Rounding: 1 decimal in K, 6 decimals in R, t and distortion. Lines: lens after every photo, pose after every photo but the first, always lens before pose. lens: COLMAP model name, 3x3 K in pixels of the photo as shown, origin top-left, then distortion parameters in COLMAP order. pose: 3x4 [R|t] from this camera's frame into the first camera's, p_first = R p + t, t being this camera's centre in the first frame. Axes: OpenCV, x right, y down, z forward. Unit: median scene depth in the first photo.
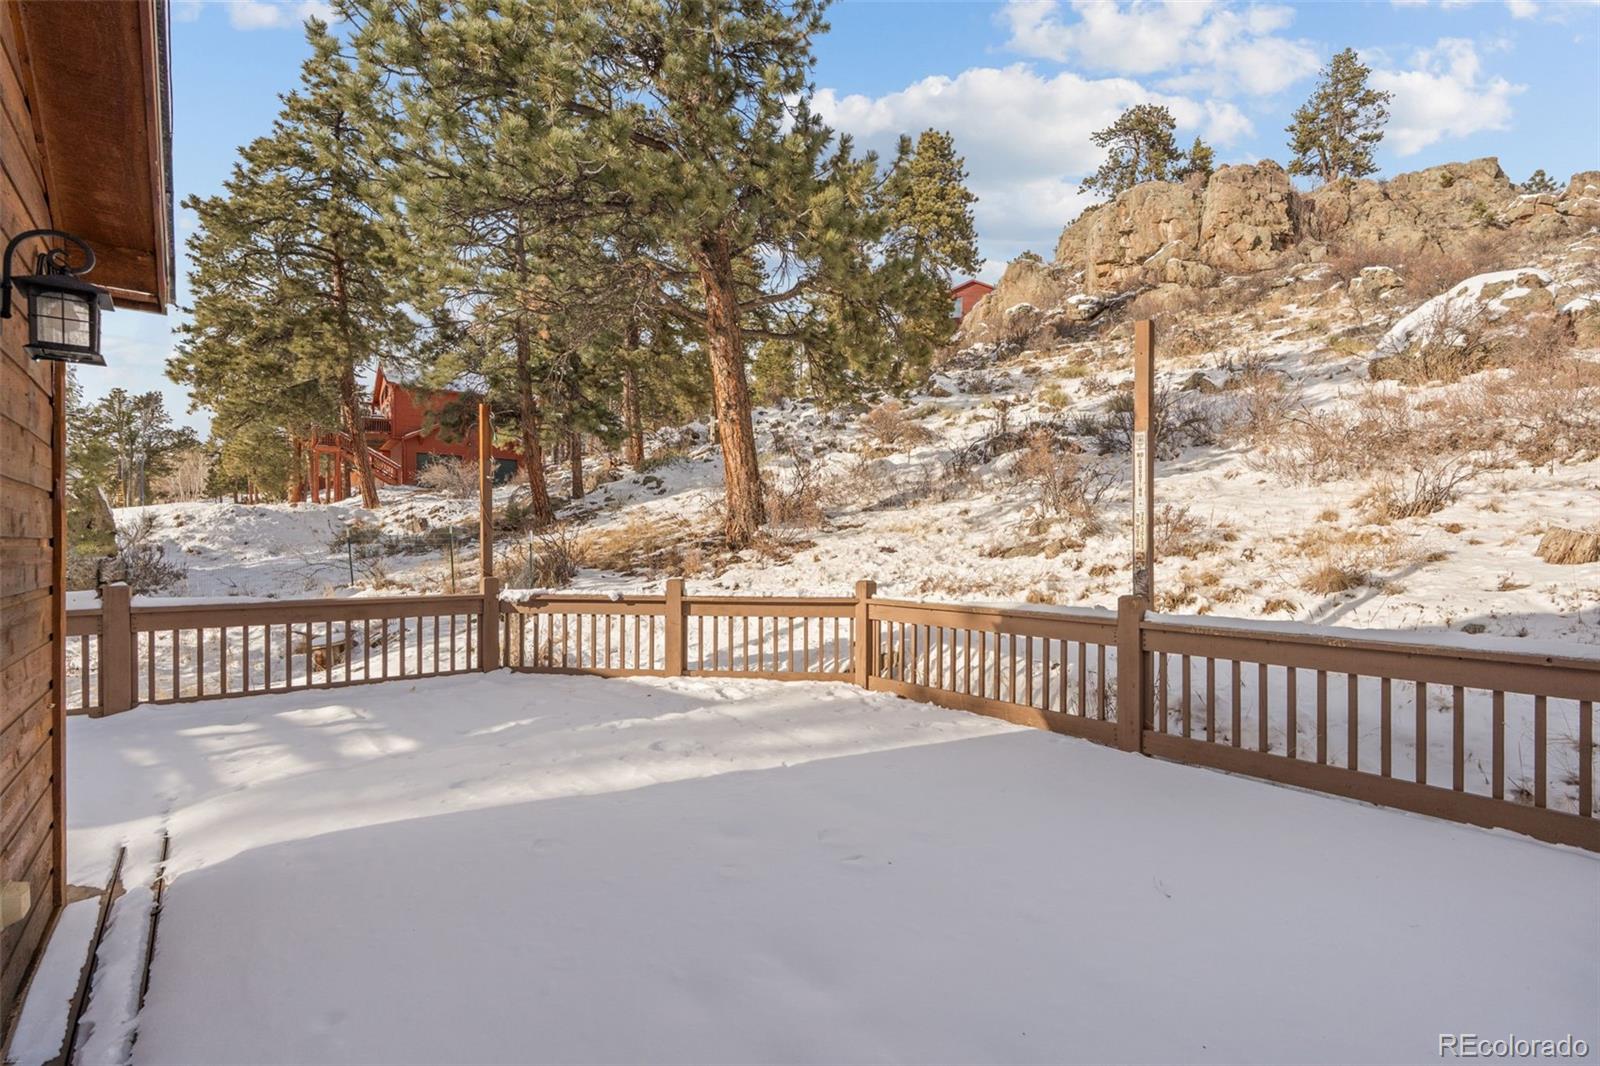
lens RADIAL K [[728.9, 0, 793.7], [0, 728.9, 539.9], [0, 0, 1]] dist [0.000206, -0.000375]
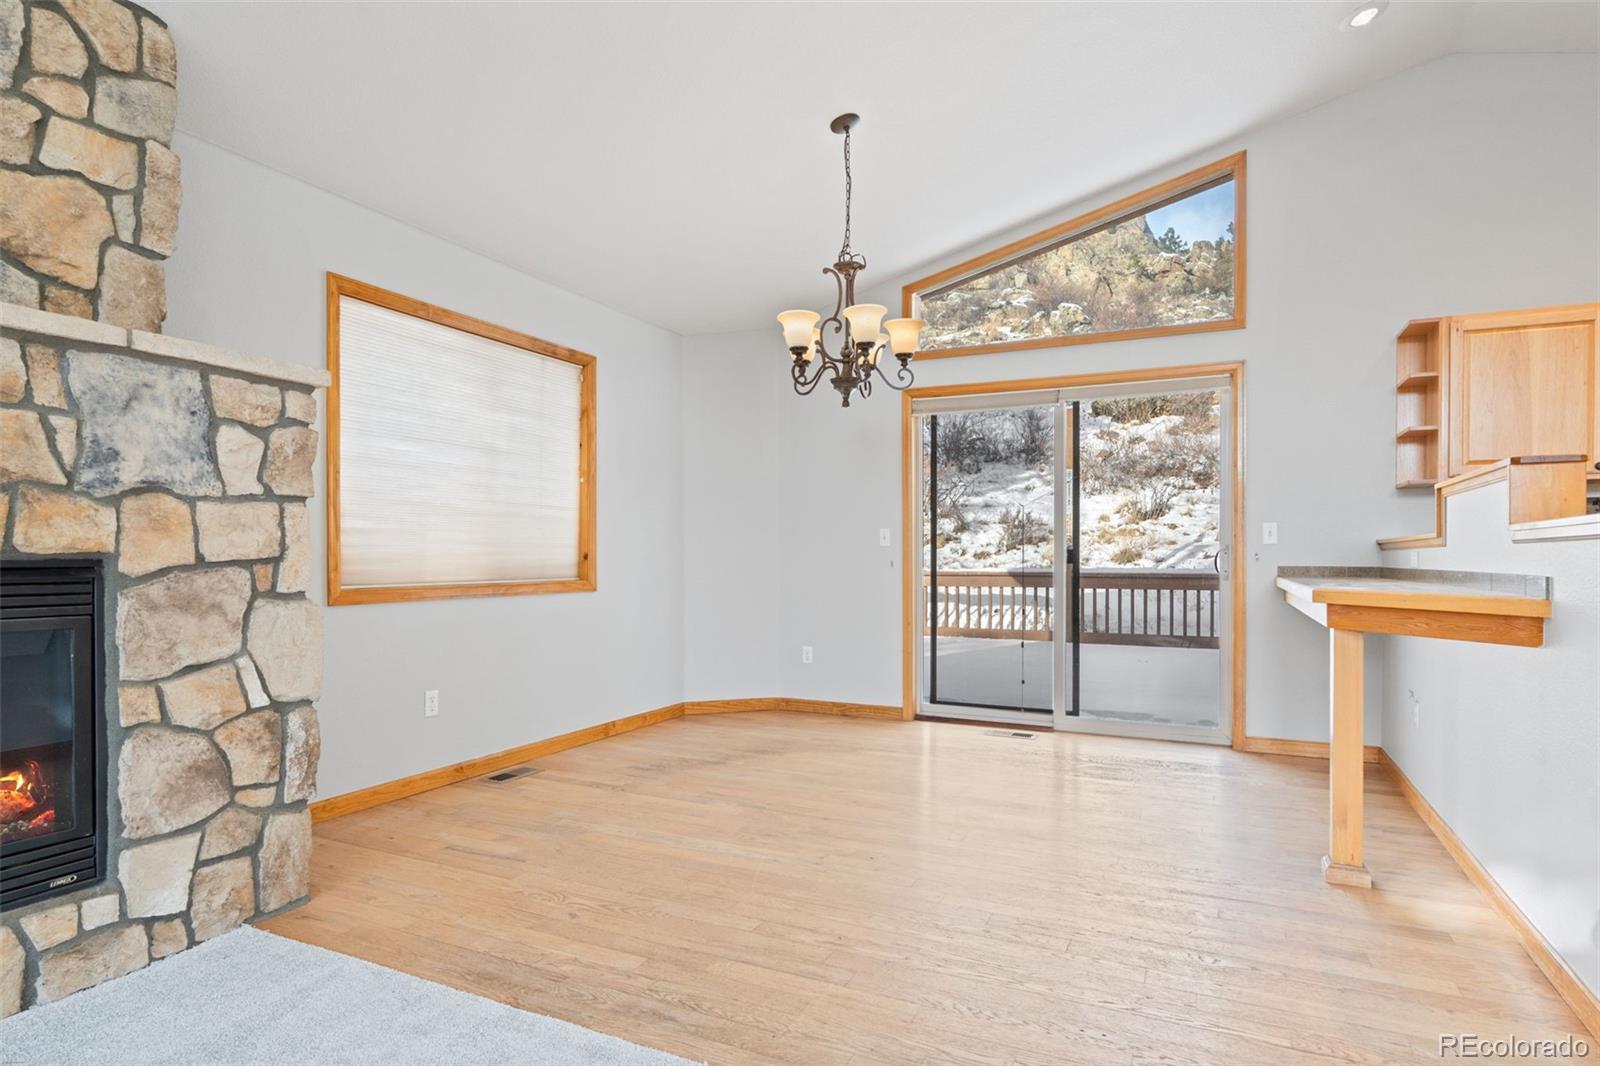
lens RADIAL K [[903.0, 0, 818.7], [0, 903.0, 557.5], [0, 0, 1]] dist [-0.005805, 0.001217]
pose [[0.906782, -0.006818, 0.421545, -0.146530], [0.003368, 0.999954, 0.008928, 0.007242], [-0.421587, -0.006676, 0.906763, -0.109301]]
